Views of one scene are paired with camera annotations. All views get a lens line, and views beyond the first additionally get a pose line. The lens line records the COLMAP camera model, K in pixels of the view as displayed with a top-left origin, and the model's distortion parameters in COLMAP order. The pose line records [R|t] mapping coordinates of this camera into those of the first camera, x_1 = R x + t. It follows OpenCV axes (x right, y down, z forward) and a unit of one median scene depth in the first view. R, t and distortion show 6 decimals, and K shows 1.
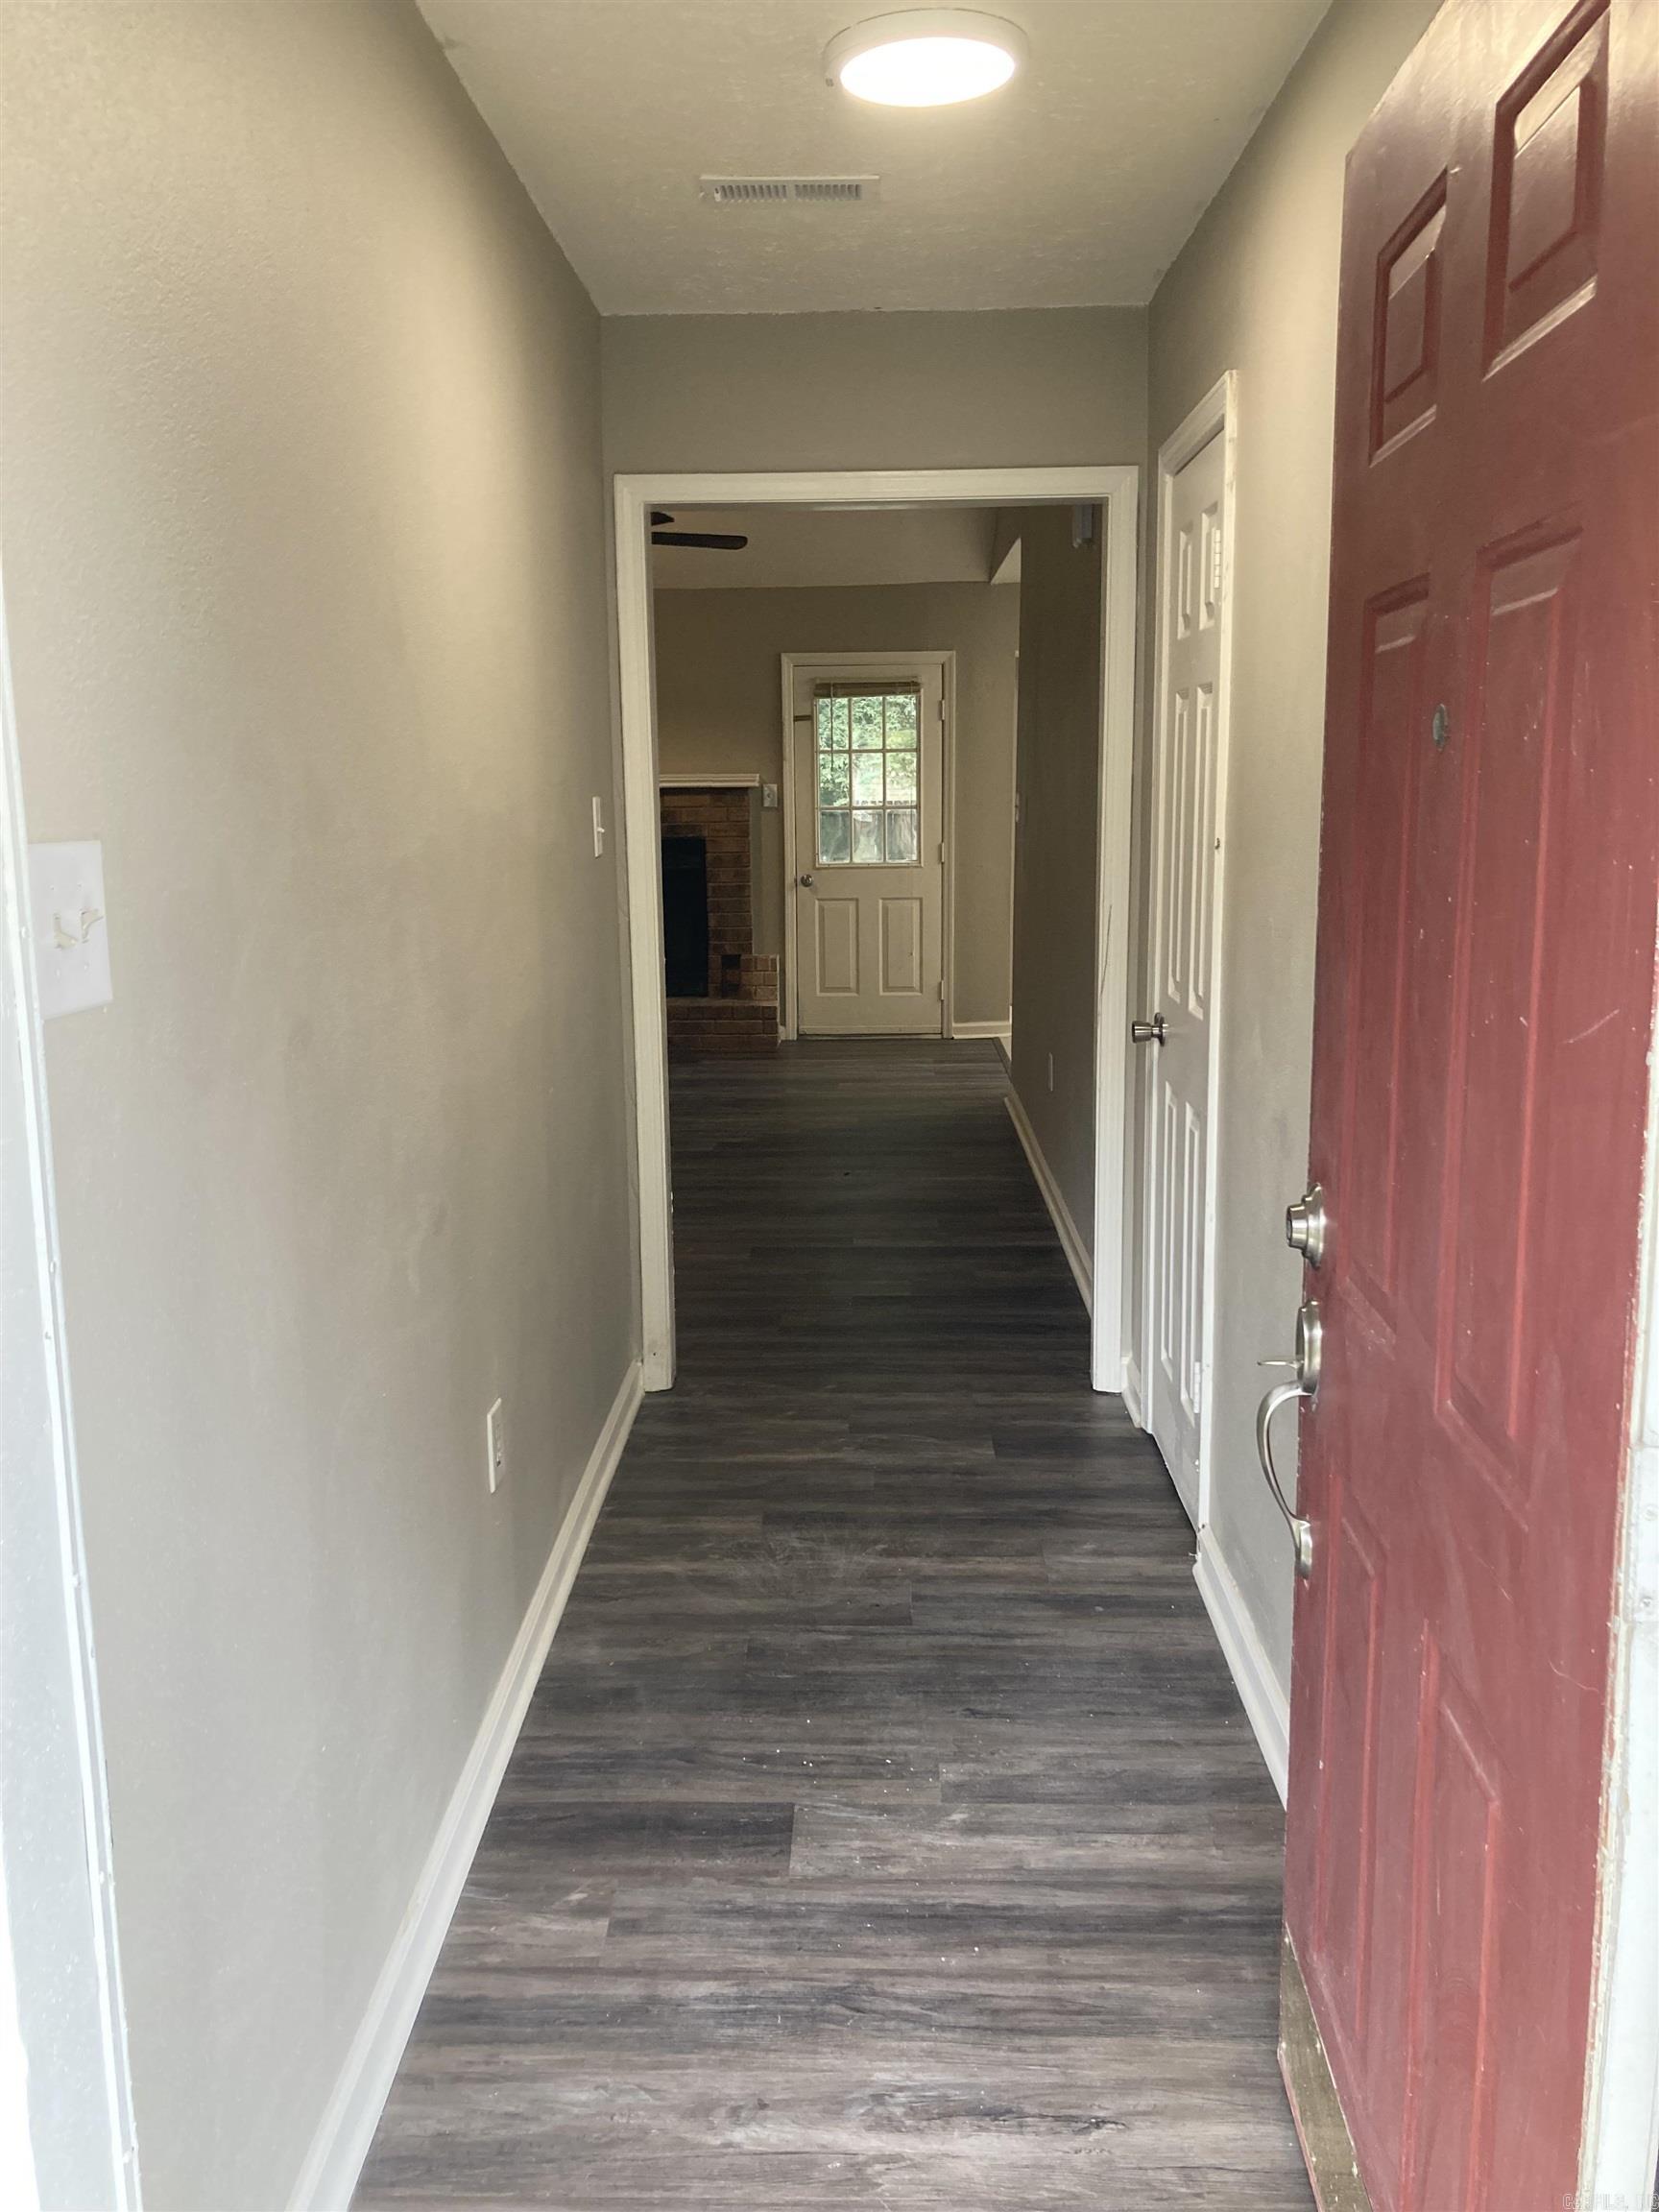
lens RADIAL K [[1841.5, 0, 828.4], [0, 1841.5, 1107.1], [0, 0, 1]] dist [-0.008705, -0.007855]
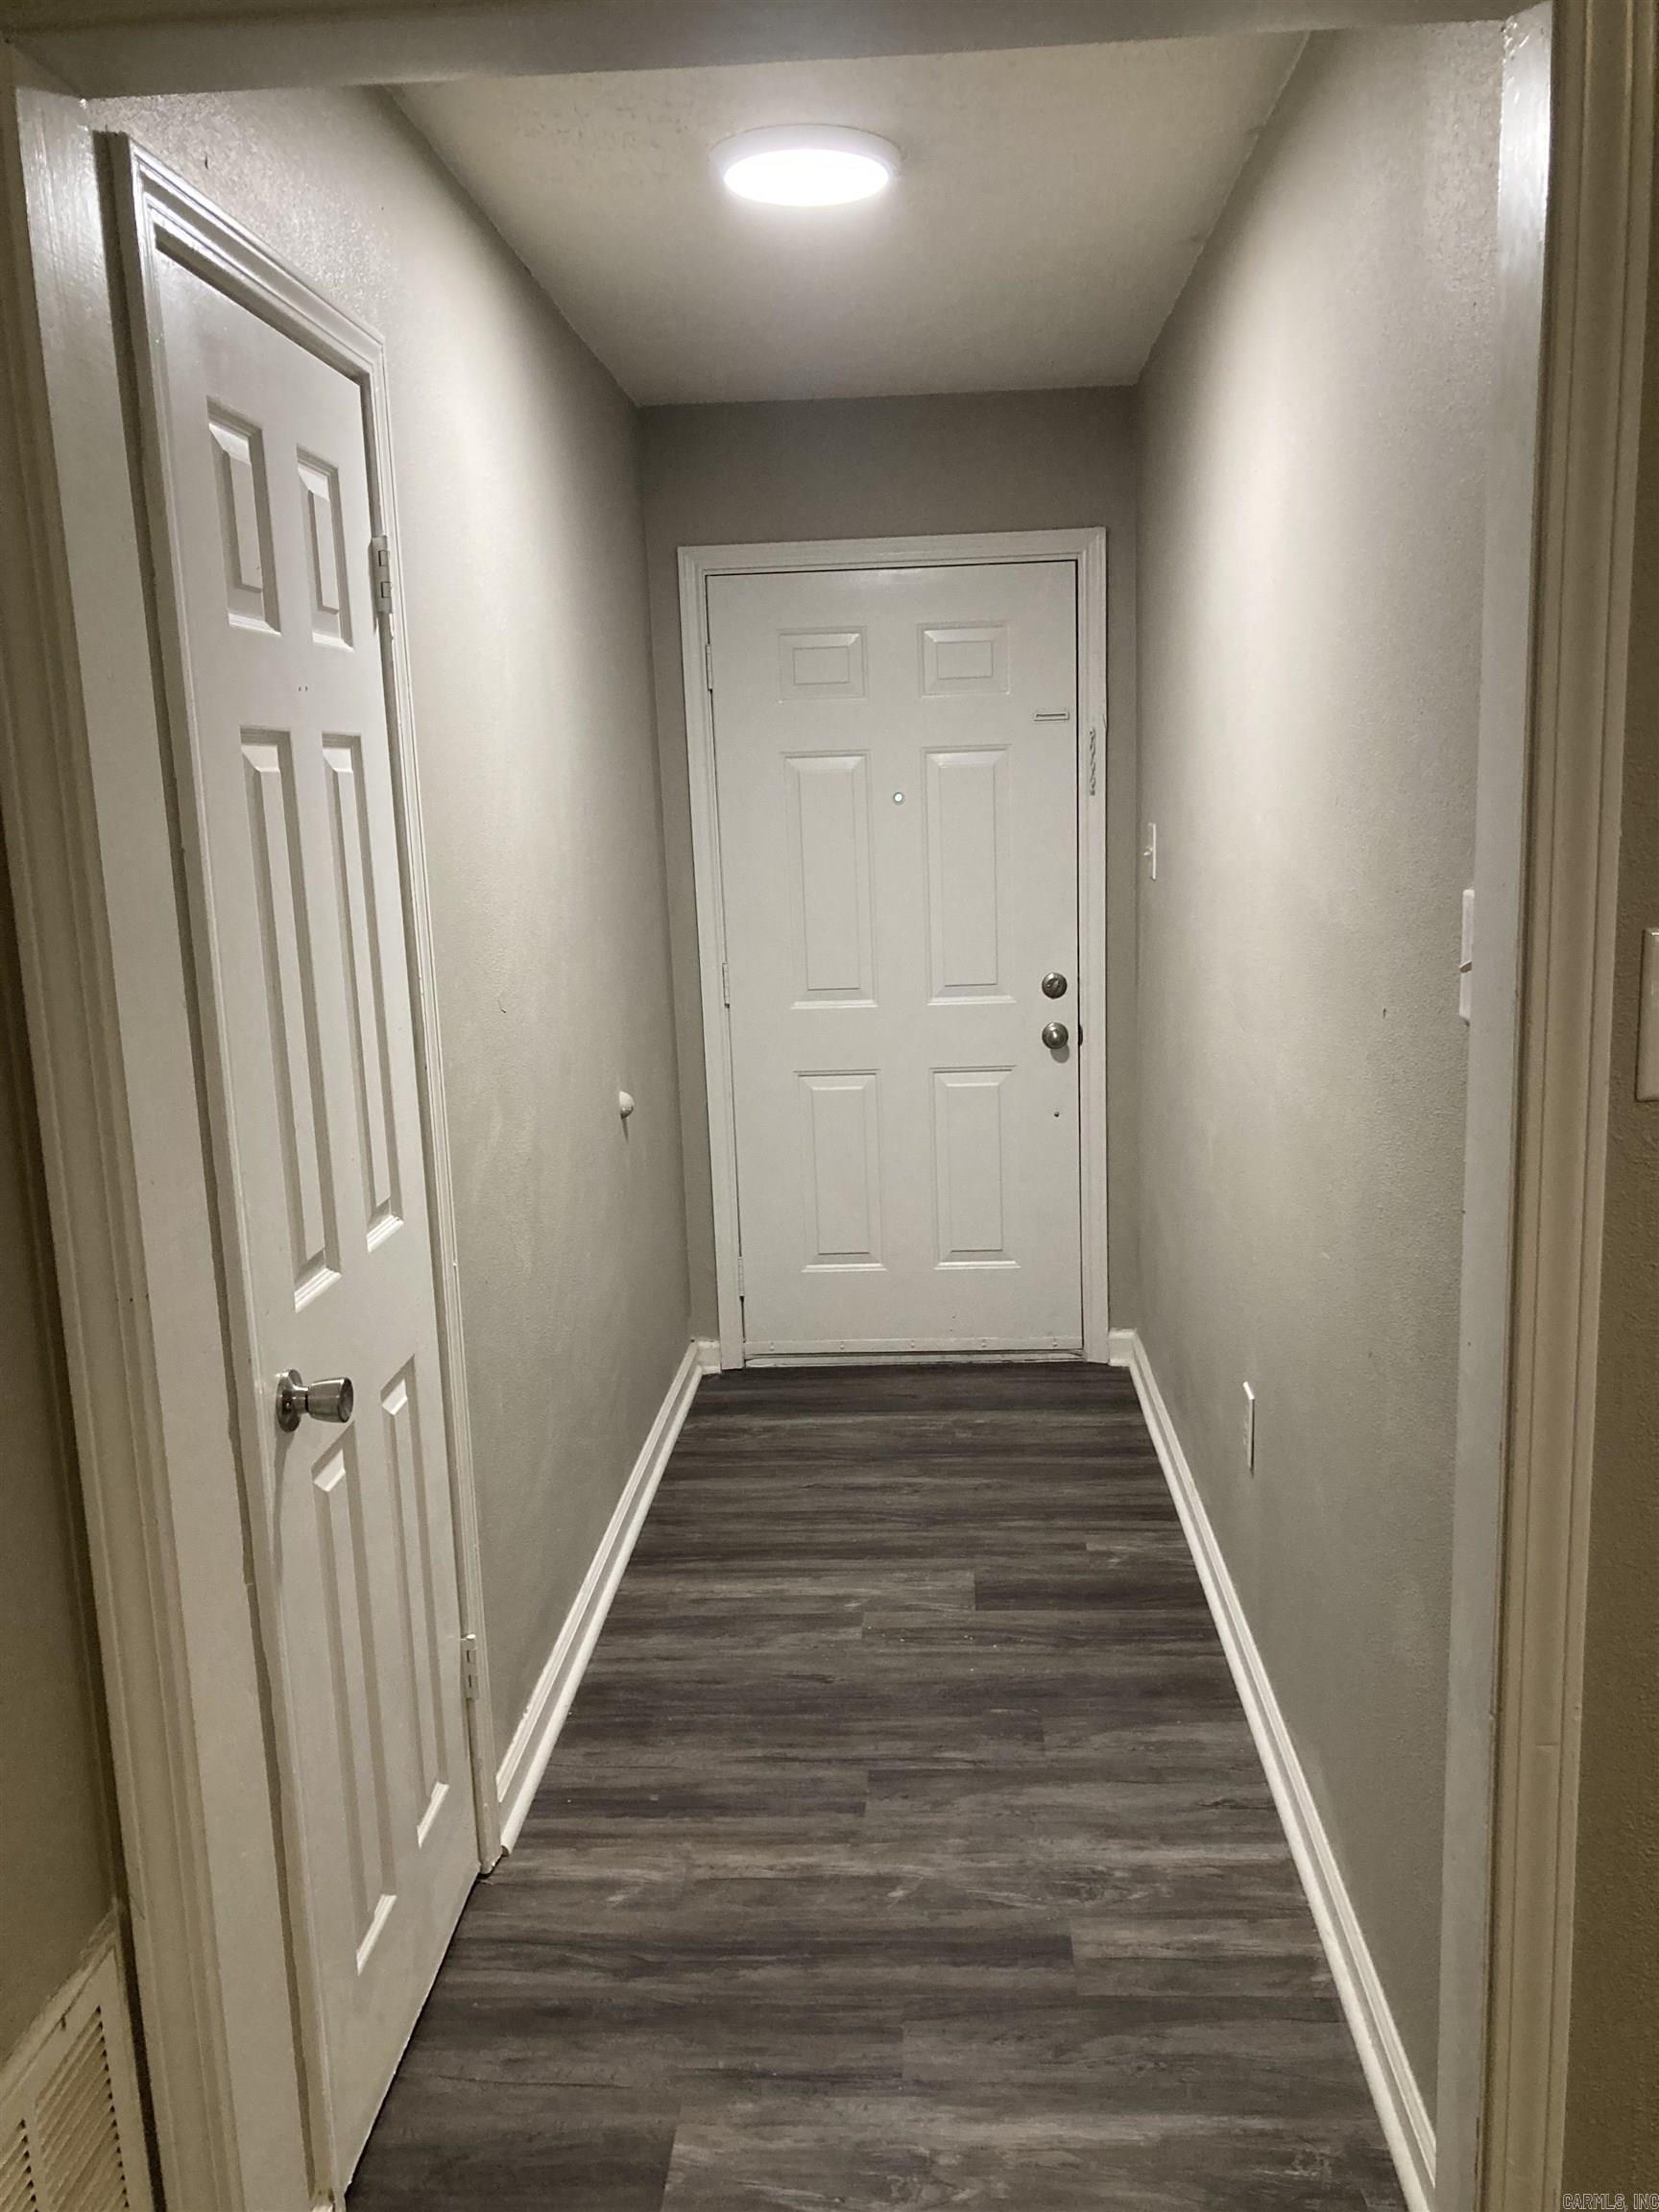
lens RADIAL K [[1841.5, 0, 831.2], [0, 1841.5, 1108.1], [0, 0, 1]] dist [-0.008705, -0.007855]
pose [[-0.998327, 0.041162, 0.040604, 0.013932], [0.052600, 0.938132, 0.342259, -0.342631], [-0.024004, 0.343822, -0.938728, 1.764665]]
